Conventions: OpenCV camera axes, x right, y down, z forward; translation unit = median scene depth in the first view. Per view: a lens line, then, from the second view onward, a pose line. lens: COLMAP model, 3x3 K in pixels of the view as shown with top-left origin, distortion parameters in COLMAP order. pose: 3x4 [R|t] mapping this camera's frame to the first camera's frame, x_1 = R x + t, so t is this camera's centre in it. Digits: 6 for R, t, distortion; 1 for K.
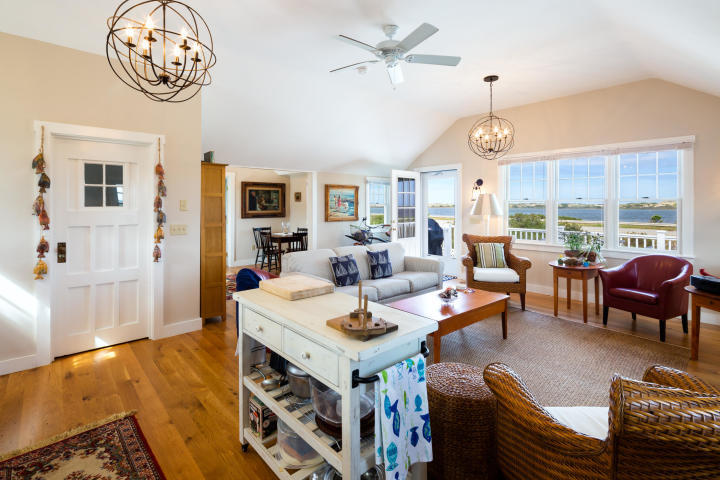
lens RADIAL K [[348.6, 0, 356.6], [0, 348.6, 204.0], [0, 0, 1]] dist [0.000749, -0.000239]
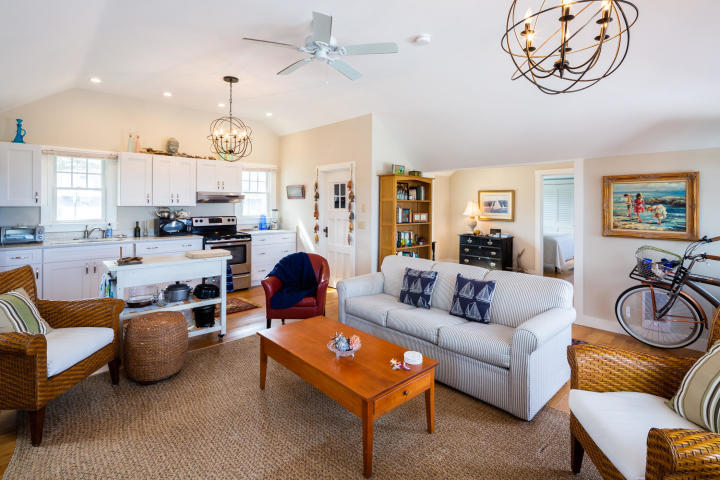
lens RADIAL K [[348.6, 0, 356.6], [0, 348.6, 204.0], [0, 0, 1]] dist [0.000749, -0.000239]
pose [[0.016764, 0.001664, -0.999858, 0.728200], [0.002741, 0.999995, 0.001710, -0.012227], [0.999856, -0.002769, 0.016759, 0.757972]]
